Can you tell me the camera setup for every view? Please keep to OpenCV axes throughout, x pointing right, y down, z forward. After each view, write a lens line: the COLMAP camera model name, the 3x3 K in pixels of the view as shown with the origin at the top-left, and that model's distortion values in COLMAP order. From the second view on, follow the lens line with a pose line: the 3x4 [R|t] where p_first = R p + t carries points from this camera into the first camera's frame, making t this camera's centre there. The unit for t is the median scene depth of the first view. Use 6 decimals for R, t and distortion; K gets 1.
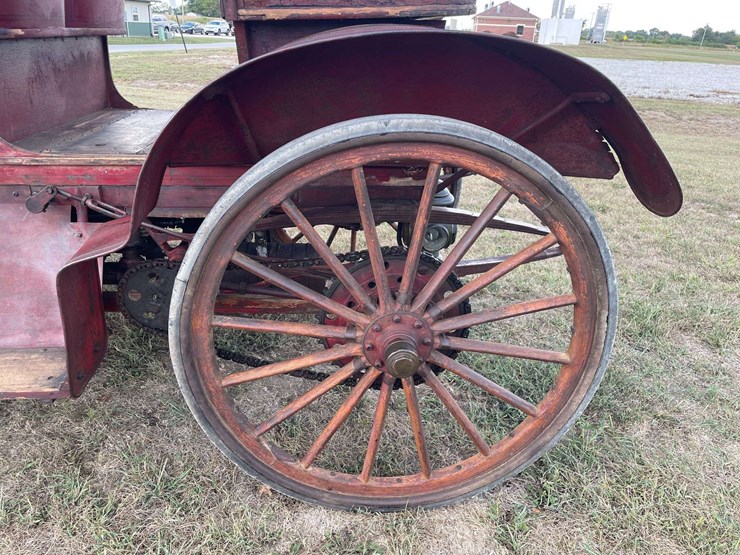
lens RADIAL K [[555.5, 0, 370.0], [0, 555.5, 277.5], [0, 0, 1]] dist [0.048621, -0.071798]
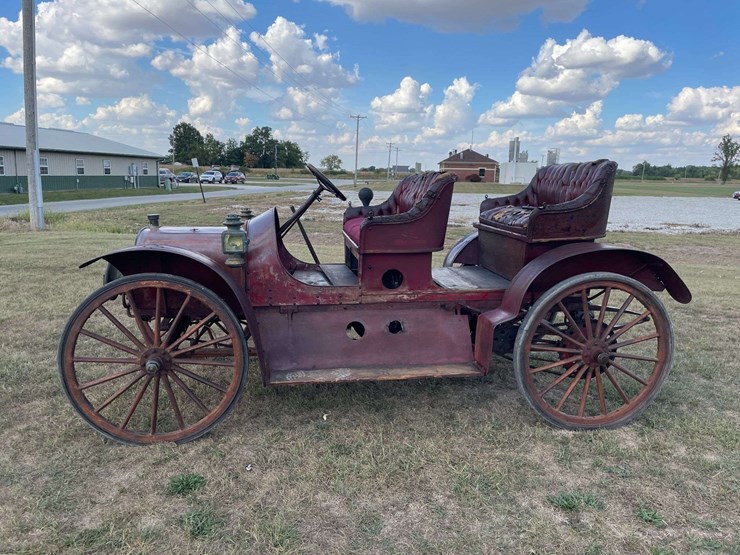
lens RADIAL K [[569.3, 0, 370.0], [0, 569.3, 277.5], [0, 0, 1]] dist [0.106097, -0.139282]
pose [[0.997227, -0.033234, 0.066588, -0.667810], [0.047473, 0.973142, -0.225256, 0.185341], [-0.057313, 0.227792, 0.972022, -0.949942]]
